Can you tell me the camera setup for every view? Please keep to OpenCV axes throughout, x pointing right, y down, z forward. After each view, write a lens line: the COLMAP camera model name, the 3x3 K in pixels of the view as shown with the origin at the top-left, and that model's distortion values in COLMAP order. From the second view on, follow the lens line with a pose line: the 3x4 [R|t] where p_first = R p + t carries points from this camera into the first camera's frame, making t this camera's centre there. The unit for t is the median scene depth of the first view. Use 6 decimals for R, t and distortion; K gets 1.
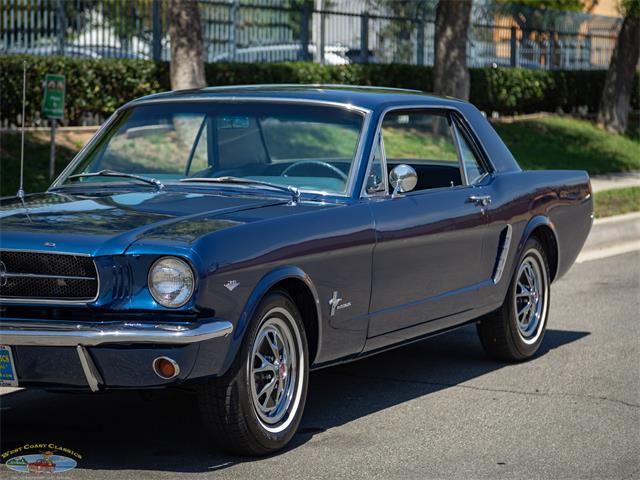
lens RADIAL K [[2054.7, 0, 320.0], [0, 2054.7, 240.0], [0, 0, 1]] dist [-0.040408, 0.191579]
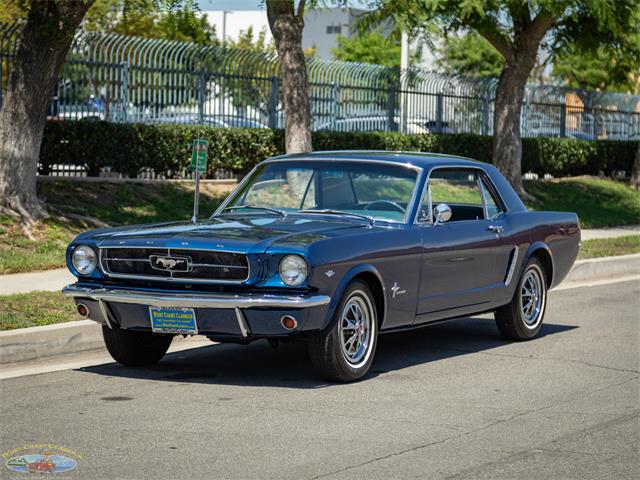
lens RADIAL K [[1685.2, 0, 320.0], [0, 1685.2, 240.0], [0, 0, 1]] dist [-0.003961, -0.261343]
pose [[0.998643, 0.017261, -0.049129, 0.009829], [-0.018313, 0.999611, -0.021051, 0.016270], [0.048746, 0.021922, 0.998571, -0.230182]]
